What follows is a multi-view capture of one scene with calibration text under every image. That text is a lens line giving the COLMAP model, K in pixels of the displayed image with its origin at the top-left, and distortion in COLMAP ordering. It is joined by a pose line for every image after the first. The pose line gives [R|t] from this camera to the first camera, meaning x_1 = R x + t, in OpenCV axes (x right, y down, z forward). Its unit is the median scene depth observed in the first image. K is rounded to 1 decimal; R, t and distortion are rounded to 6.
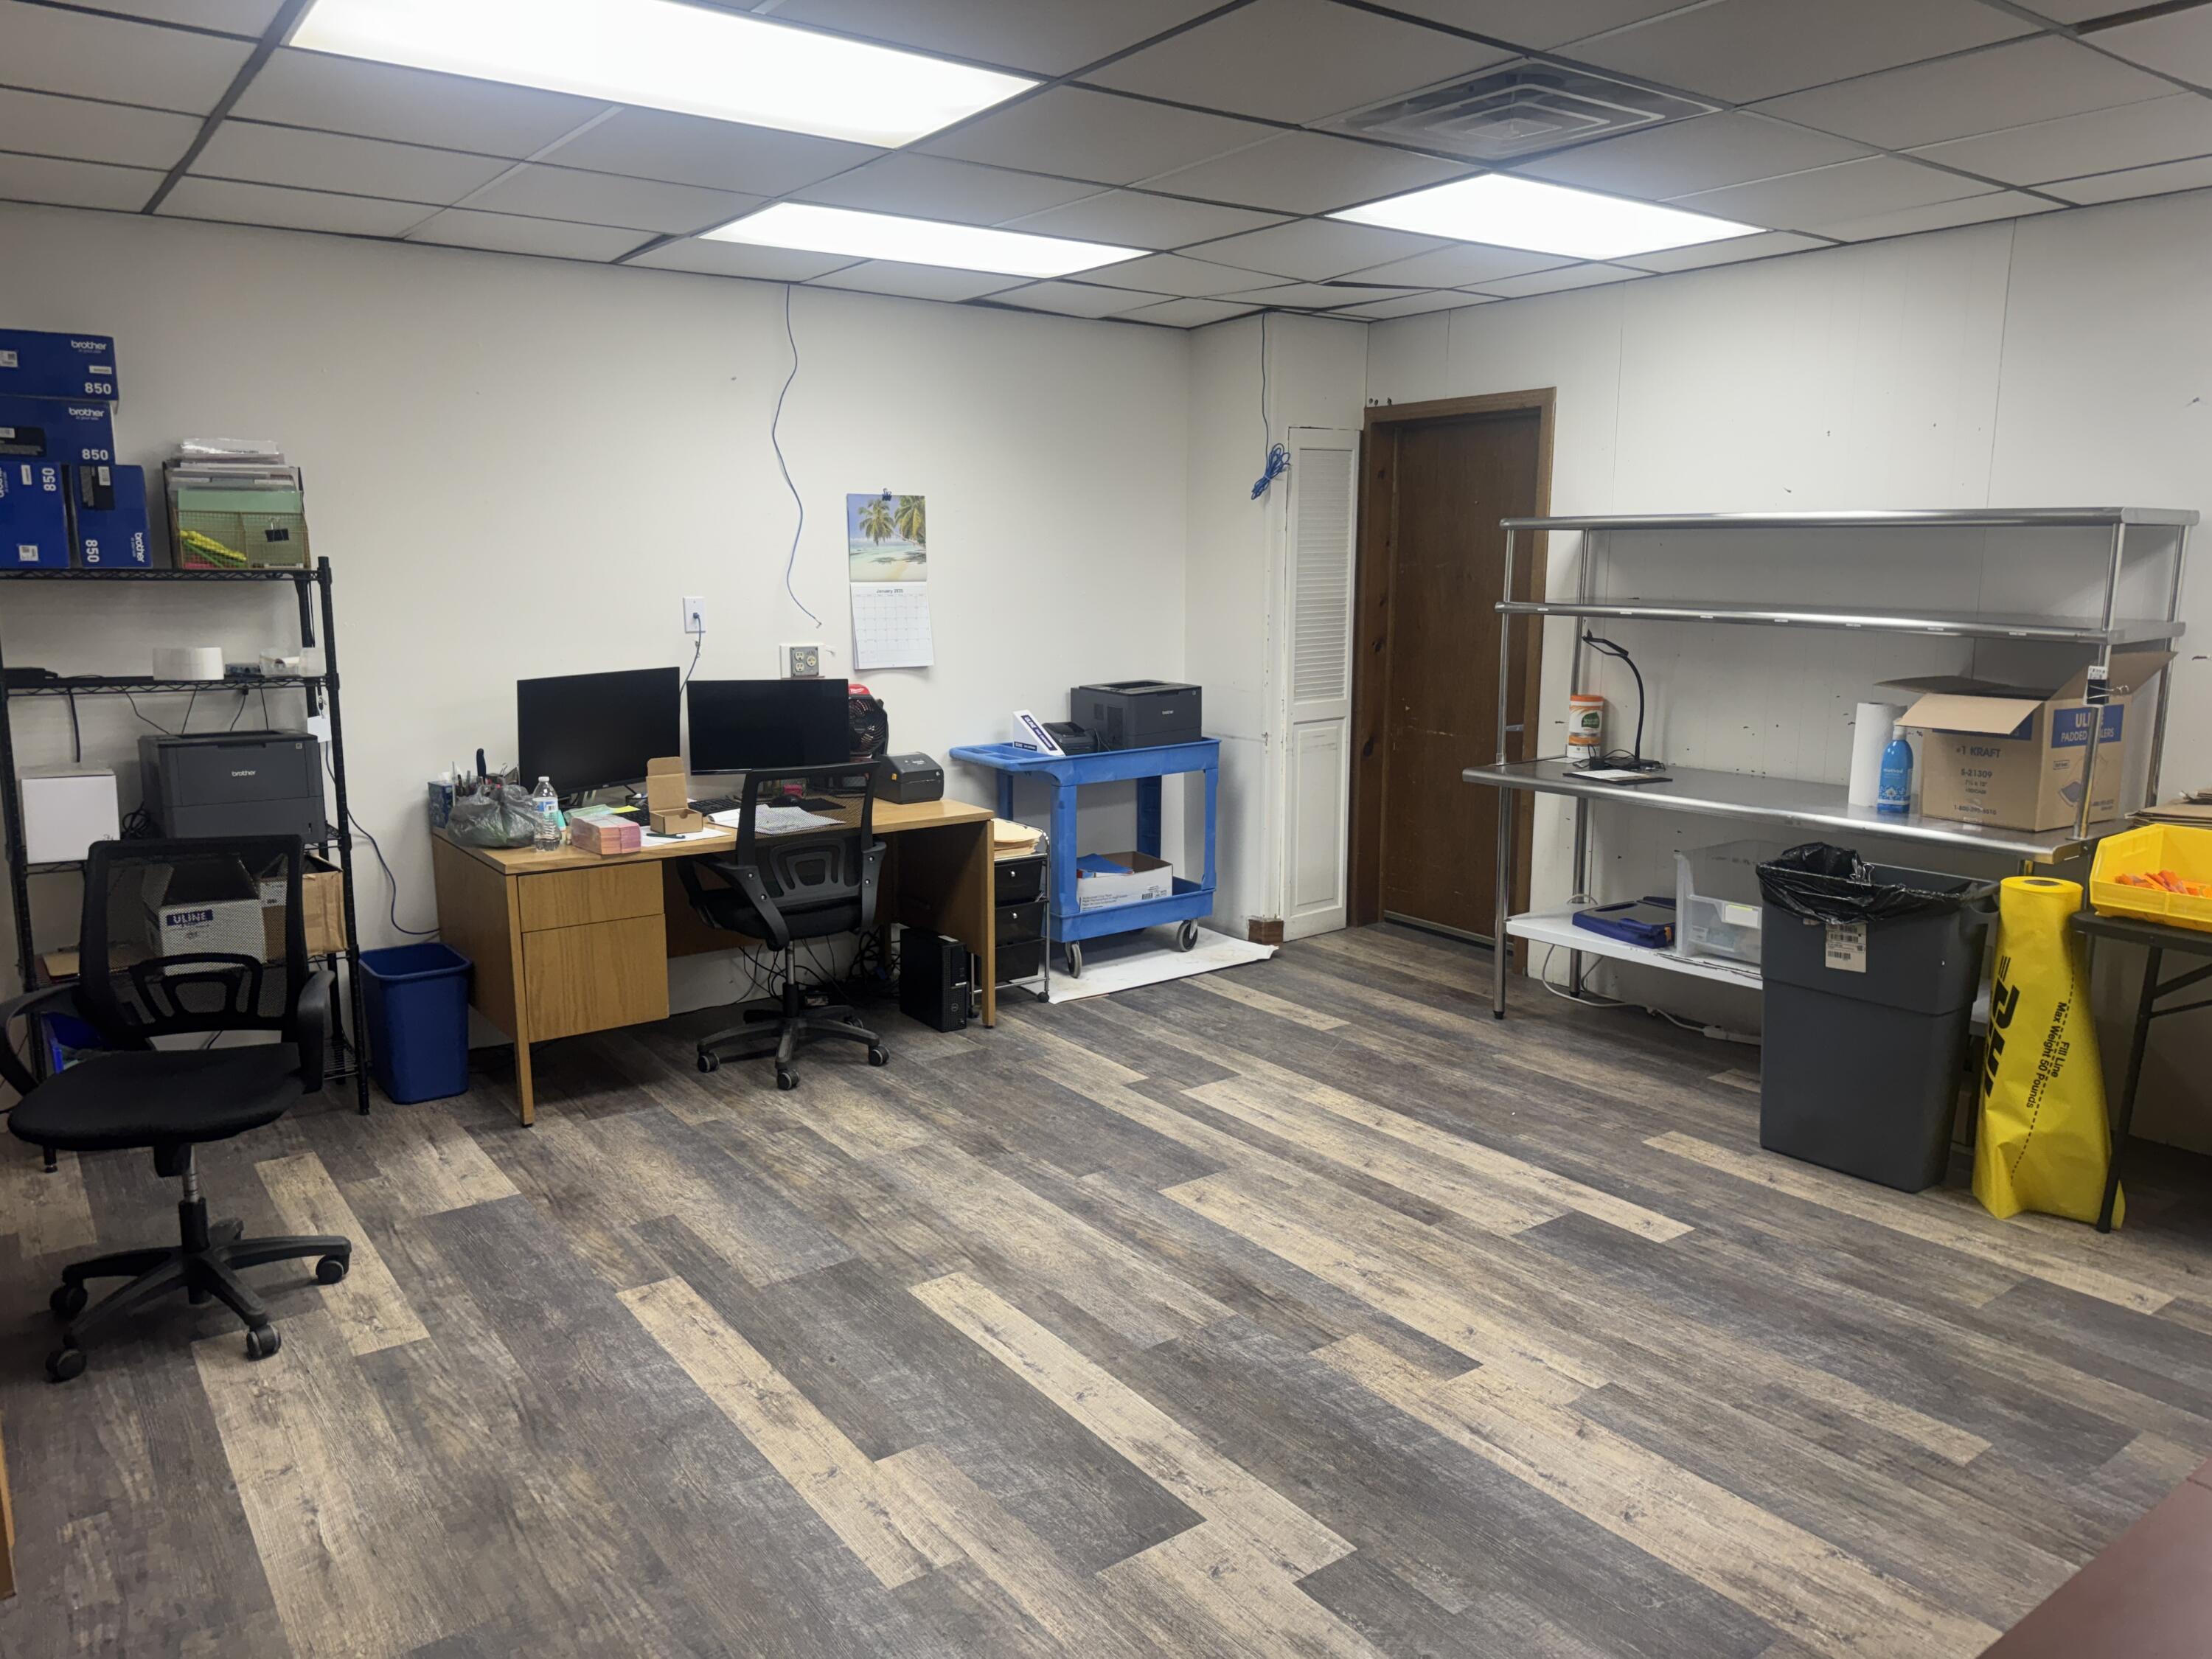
lens RADIAL K [[1571.8, 0, 1114.2], [0, 1571.8, 829.0], [0, 0, 1]] dist [0.020760, -0.016175]
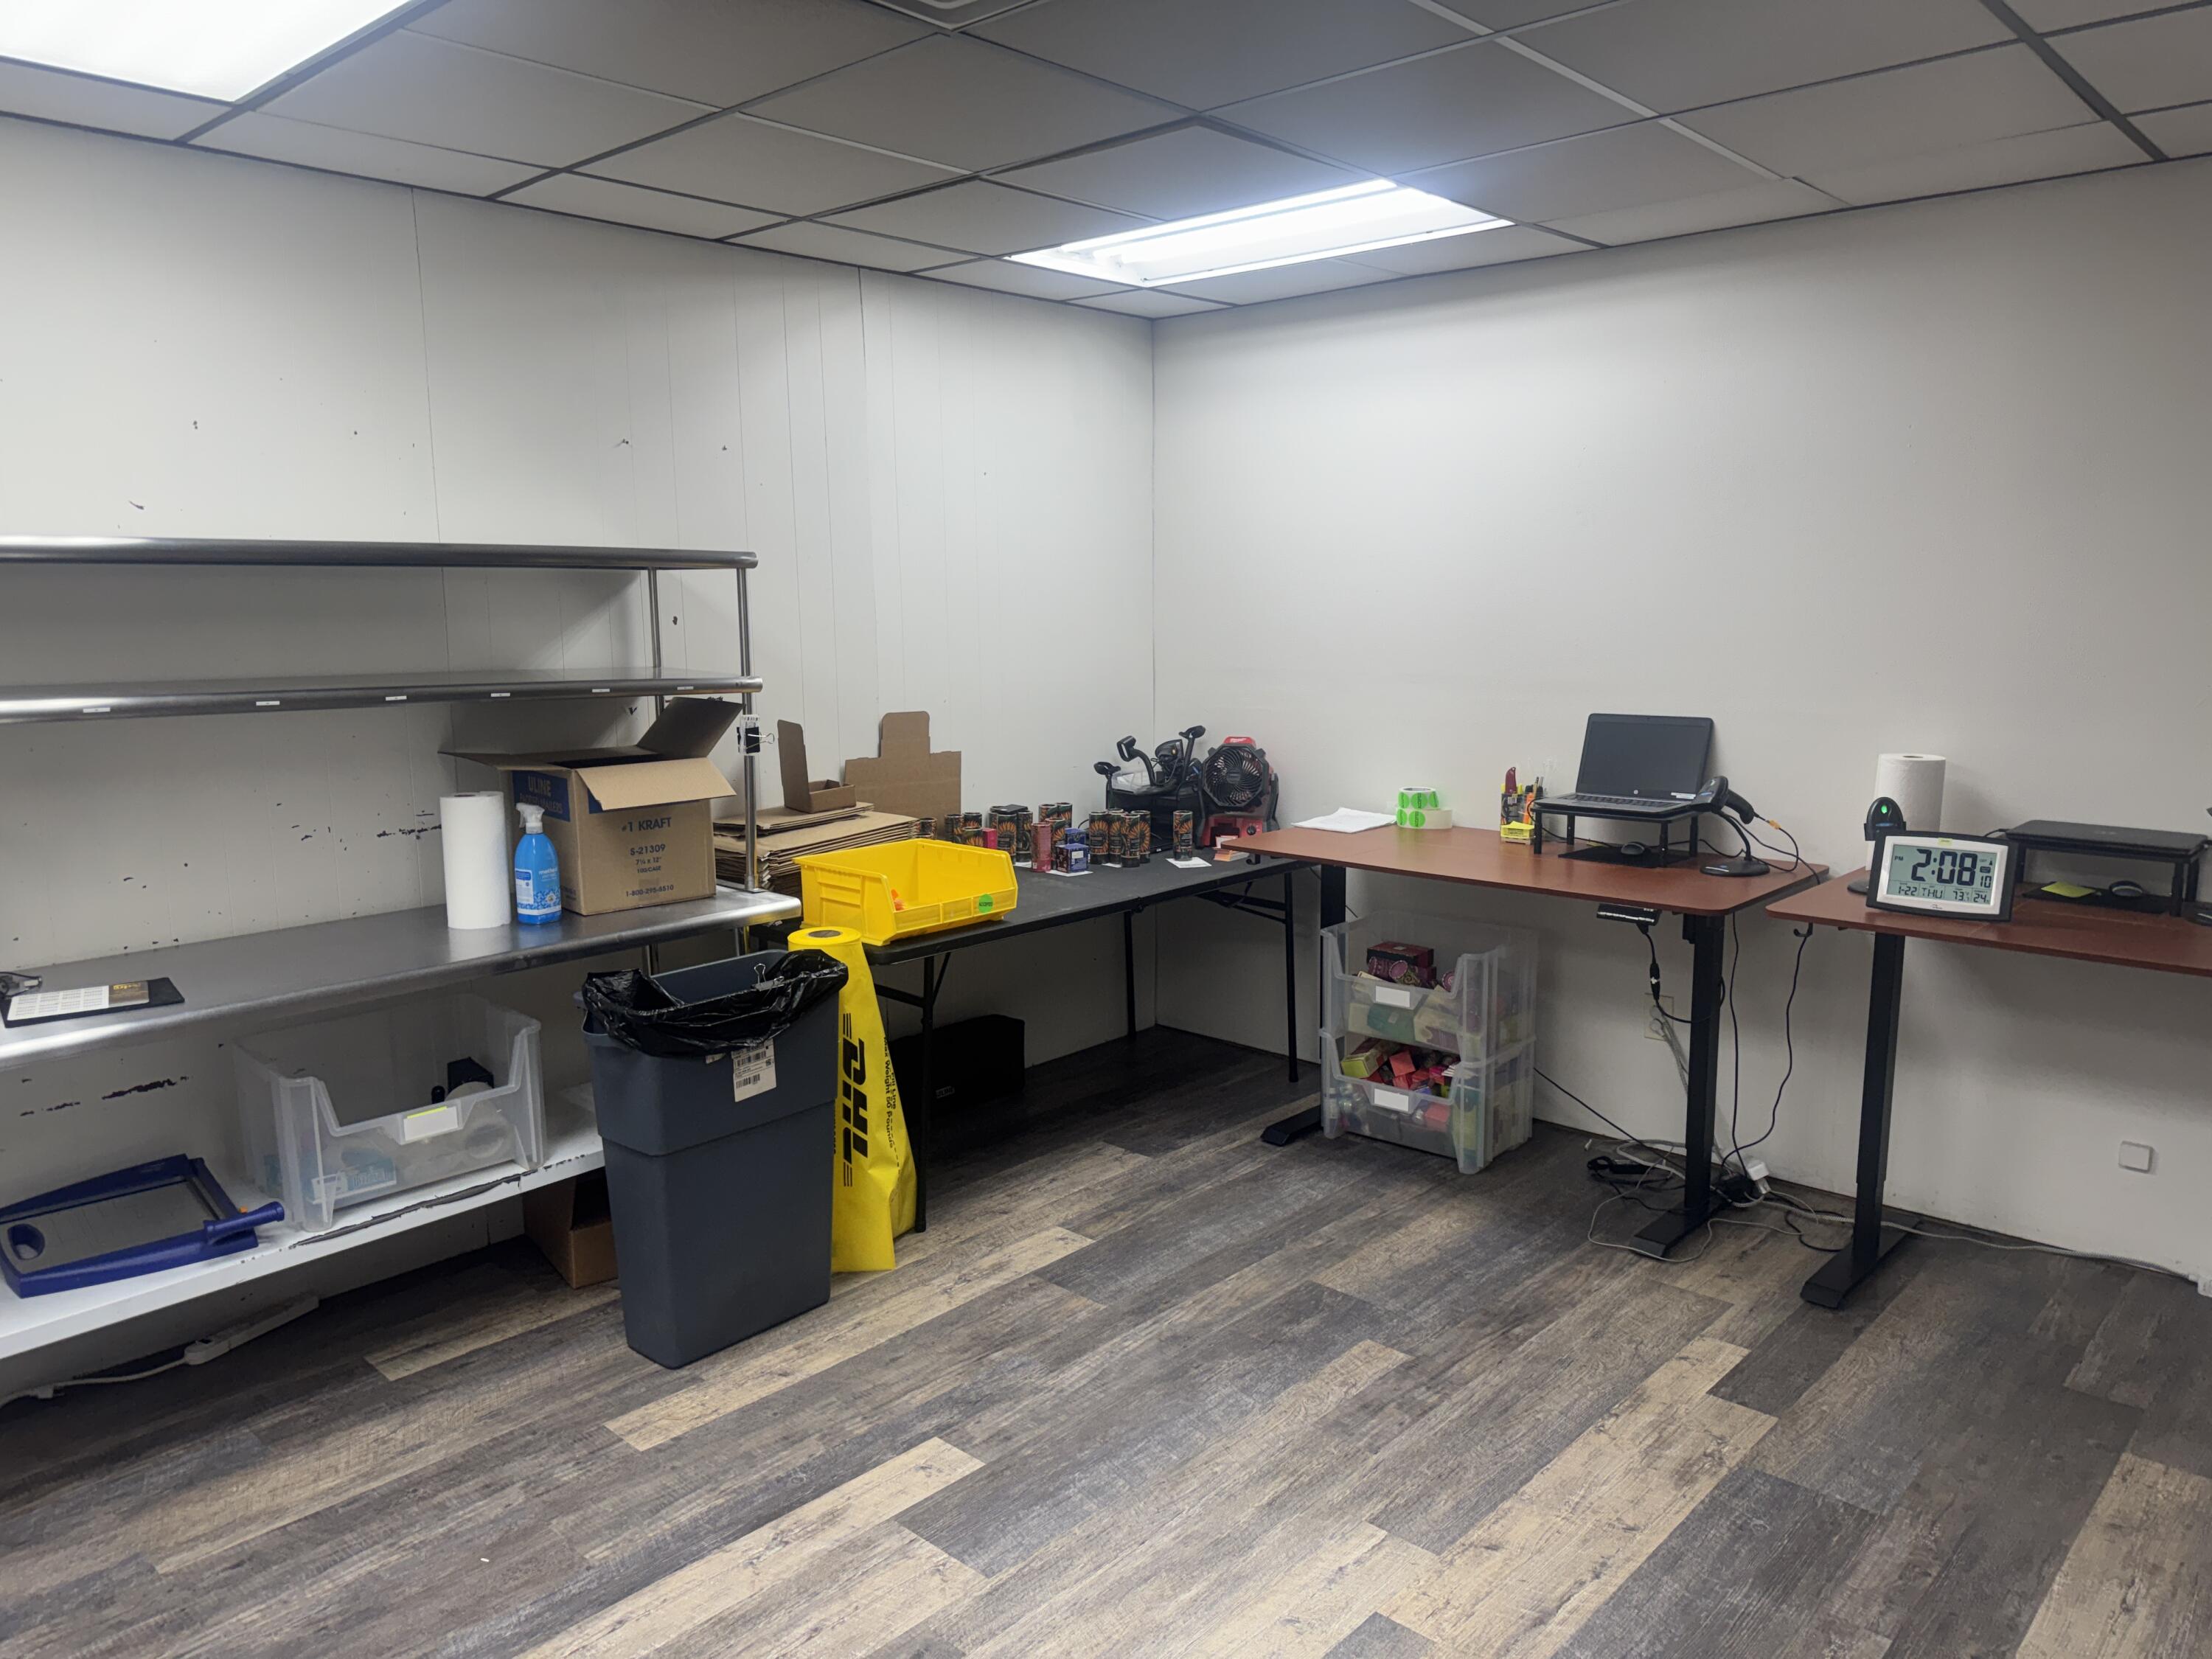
lens RADIAL K [[1571.8, 0, 1117.2], [0, 1571.8, 814.4], [0, 0, 1]] dist [0.020760, -0.016175]
pose [[-0.177974, -0.147647, 0.972895, -0.362424], [0.179068, 0.967313, 0.179558, -0.171306], [-0.967605, 0.206171, -0.145717, 0.916586]]
